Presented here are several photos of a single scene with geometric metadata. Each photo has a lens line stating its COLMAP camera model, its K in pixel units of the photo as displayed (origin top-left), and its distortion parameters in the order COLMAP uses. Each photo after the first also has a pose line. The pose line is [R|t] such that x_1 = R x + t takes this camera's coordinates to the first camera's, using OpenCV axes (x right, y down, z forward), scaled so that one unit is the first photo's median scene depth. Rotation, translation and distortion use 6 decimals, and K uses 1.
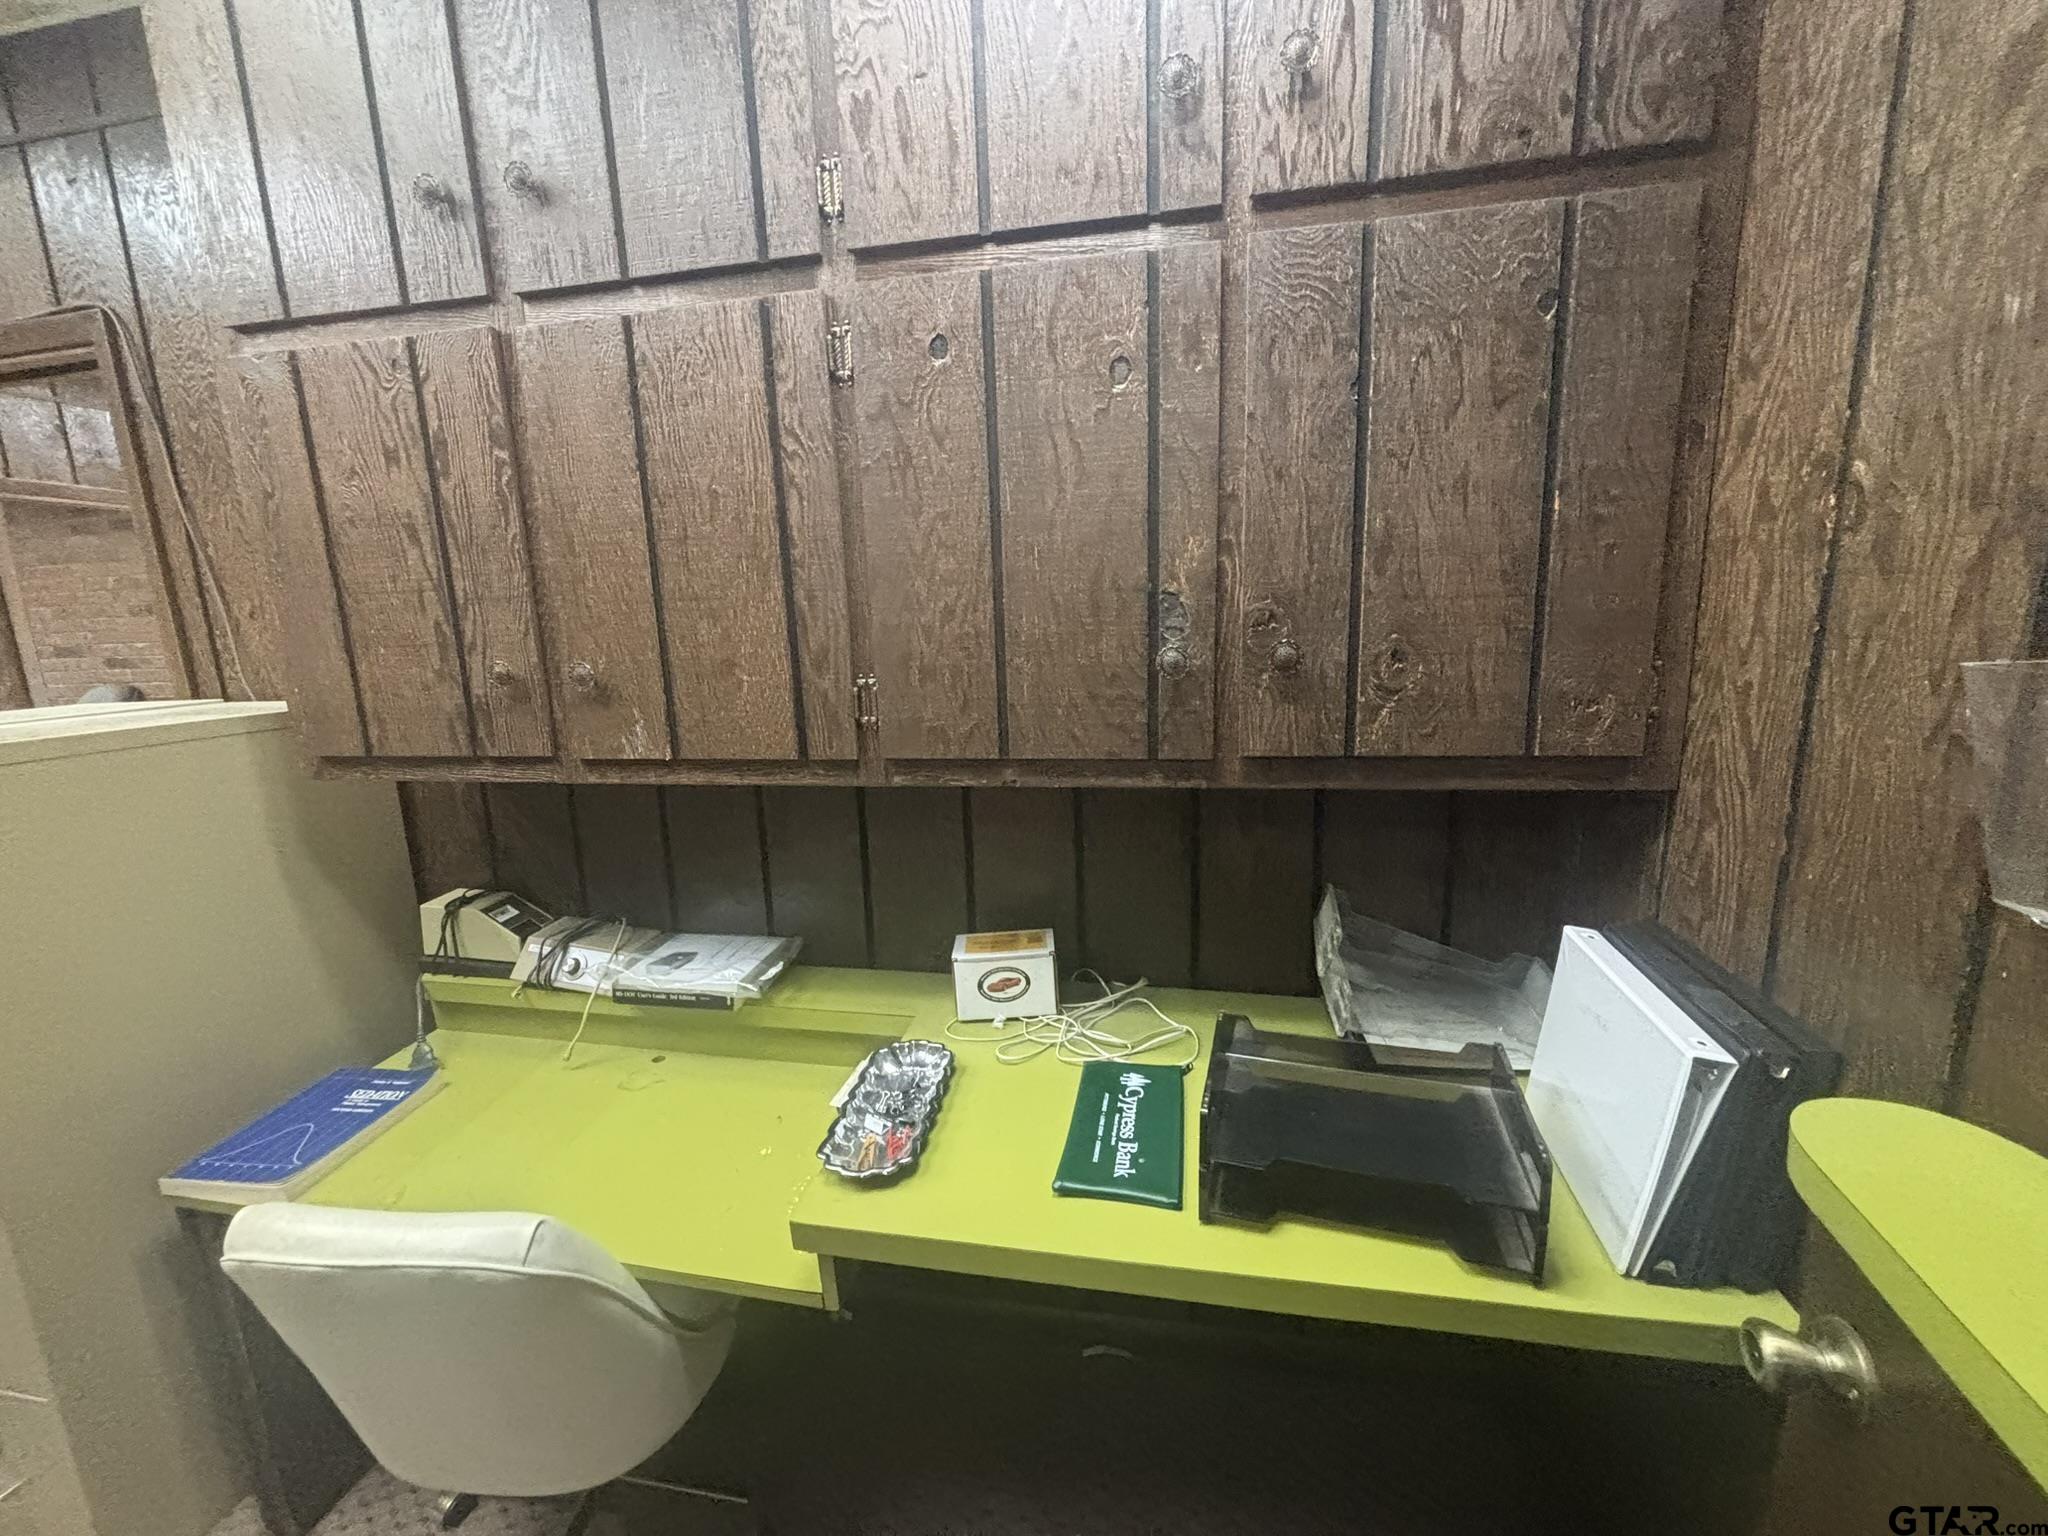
lens RADIAL K [[822.5, 0, 1013.2], [0, 822.5, 774.5], [0, 0, 1]] dist [0.001076, 0.000189]
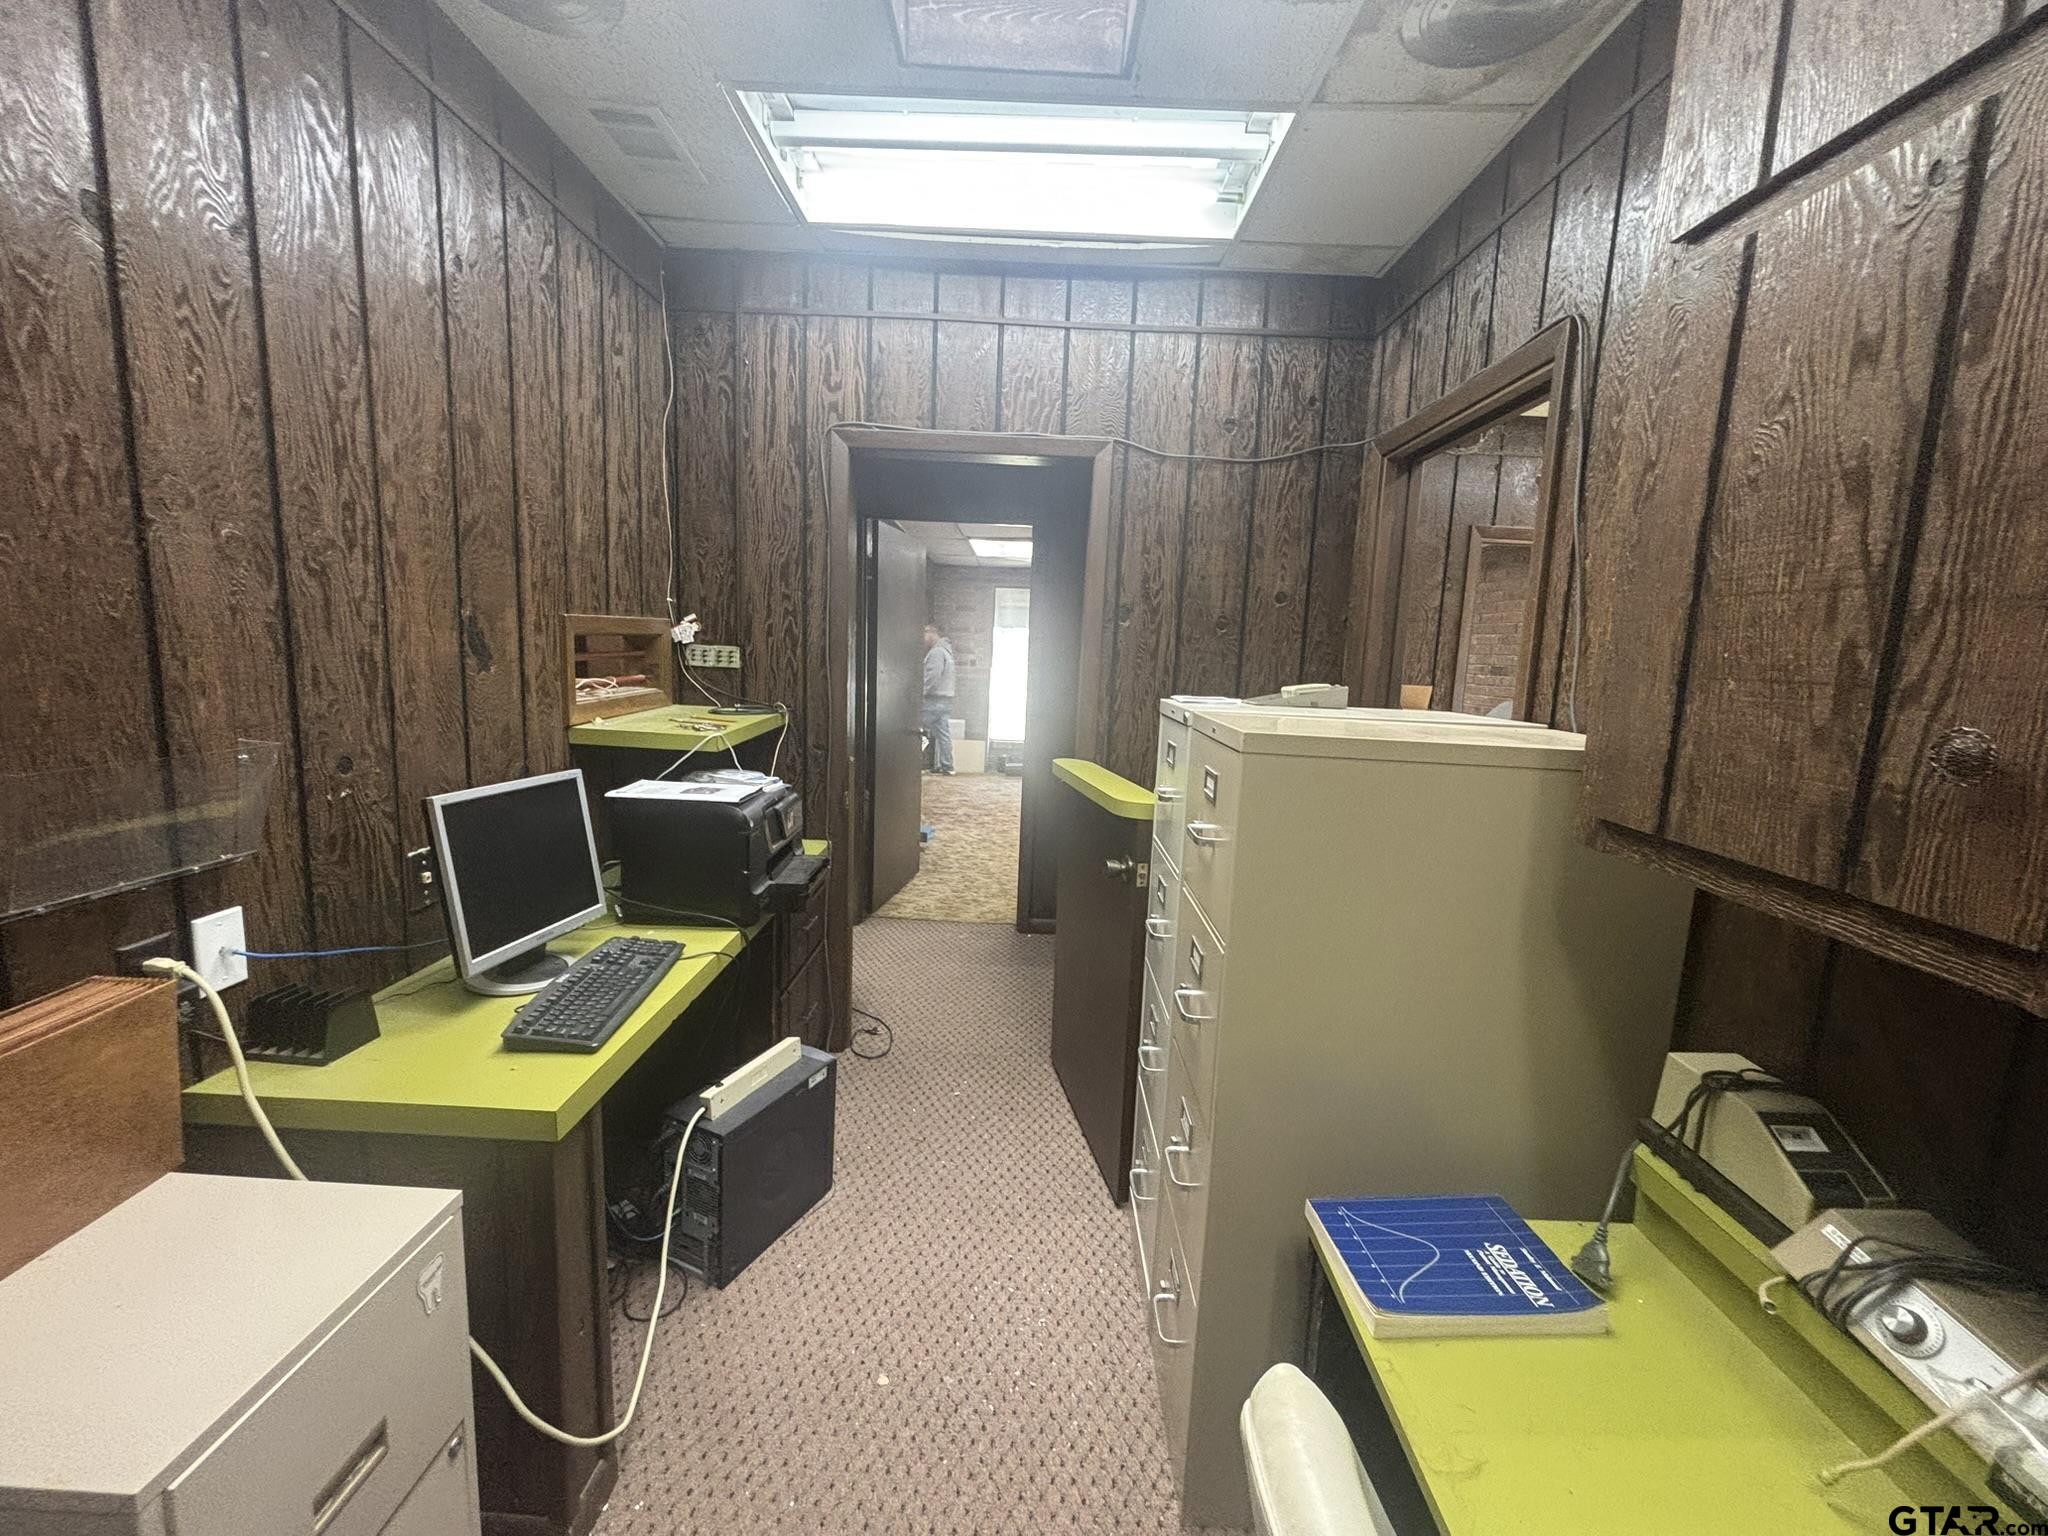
lens RADIAL K [[822.5, 0, 1016.3], [0, 822.5, 764.0], [0, 0, 1]] dist [0.001076, 0.000189]
pose [[0.173927, 0.179011, -0.968352, -0.199719], [-0.235662, 0.962333, 0.135571, -0.040439], [0.956145, 0.204624, 0.209561, 0.295045]]
